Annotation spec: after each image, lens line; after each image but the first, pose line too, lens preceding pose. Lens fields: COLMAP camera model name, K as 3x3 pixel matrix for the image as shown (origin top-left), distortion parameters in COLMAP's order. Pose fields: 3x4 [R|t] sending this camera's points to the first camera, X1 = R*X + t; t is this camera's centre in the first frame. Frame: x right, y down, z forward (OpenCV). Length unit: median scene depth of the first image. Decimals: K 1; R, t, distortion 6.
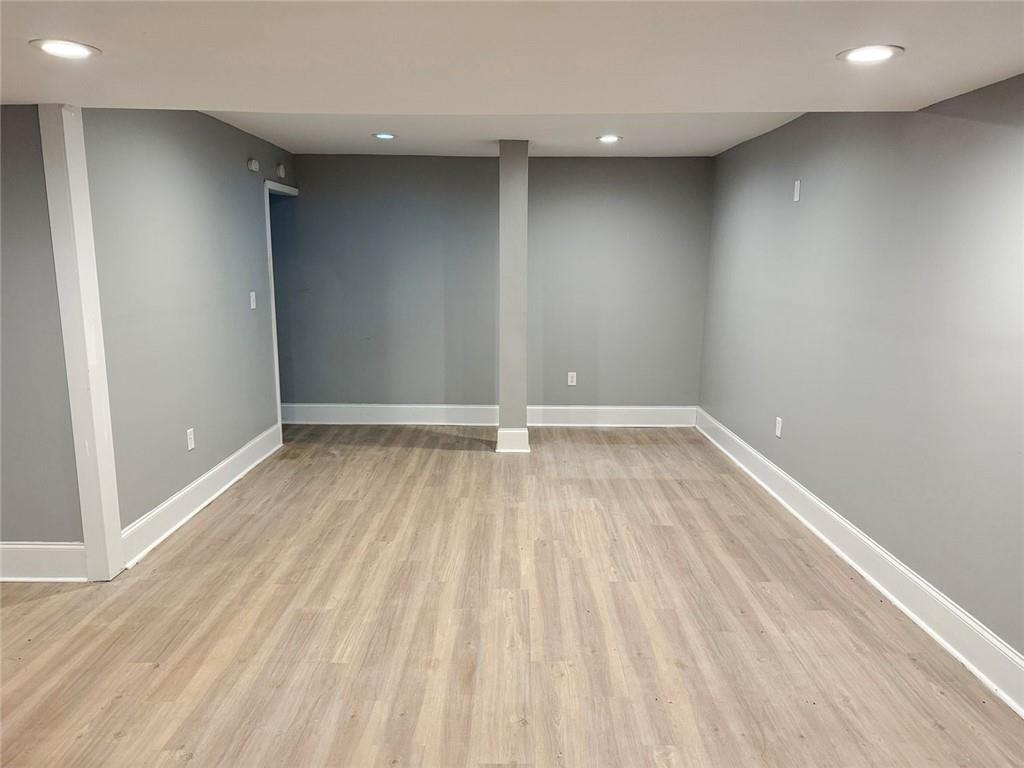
lens RADIAL K [[730.2, 0, 517.2], [0, 730.2, 374.5], [0, 0, 1]] dist [0.018085, -0.027367]
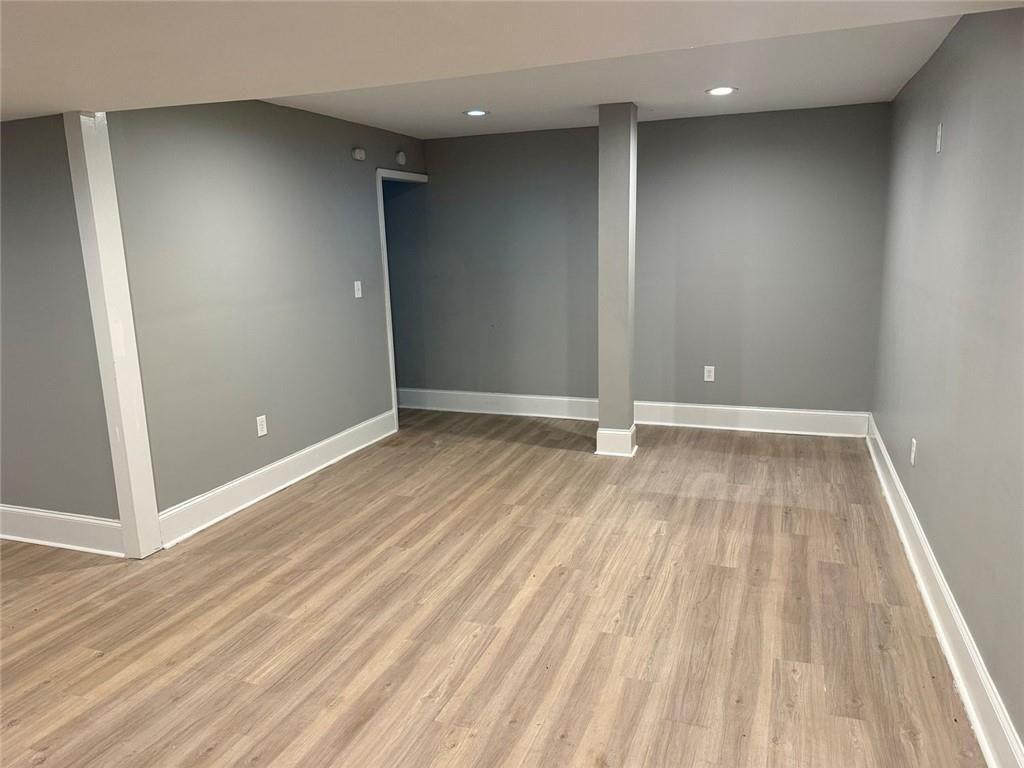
lens RADIAL K [[730.2, 0, 505.1], [0, 730.2, 387.3], [0, 0, 1]] dist [0.018085, -0.027367]
pose [[0.939113, 0.041605, -0.341081, 0.257978], [-0.025028, 0.998288, 0.052859, -0.033990], [0.342696, -0.041104, 0.938547, 0.158757]]
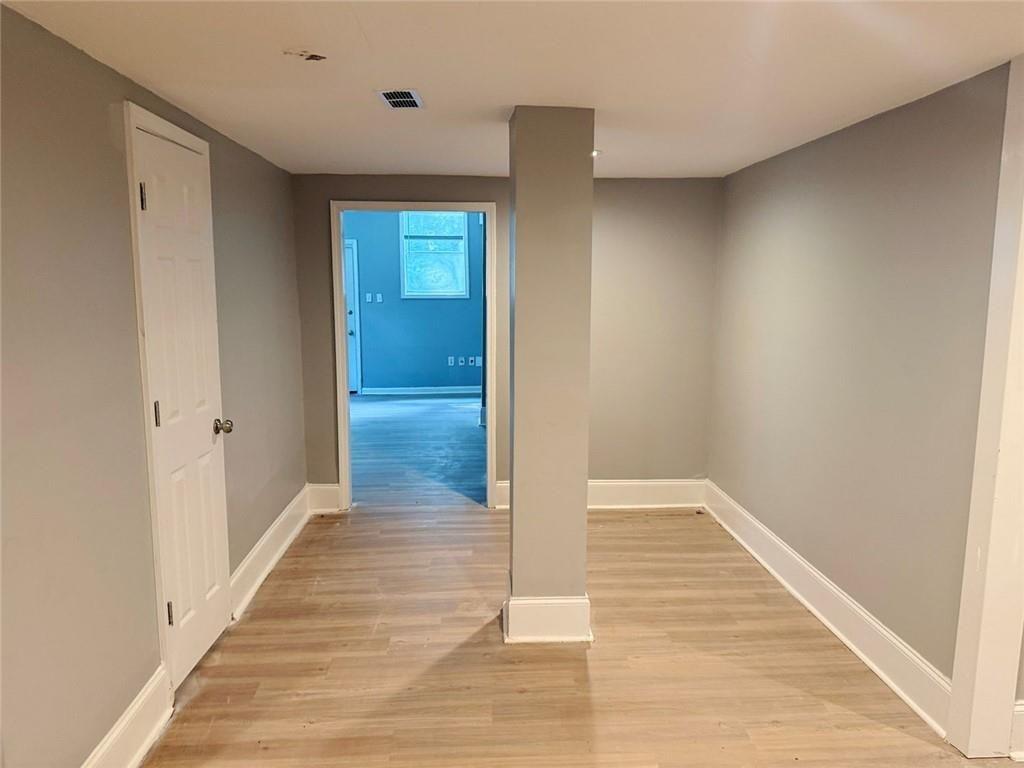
lens RADIAL K [[730.2, 0, 508.4], [0, 730.2, 380.7], [0, 0, 1]] dist [0.018085, -0.027367]
pose [[0.045172, 0.127879, -0.990761, 0.045922], [-0.150084, 0.981385, 0.119826, -0.068416], [0.987641, 0.143284, 0.063524, 0.415317]]
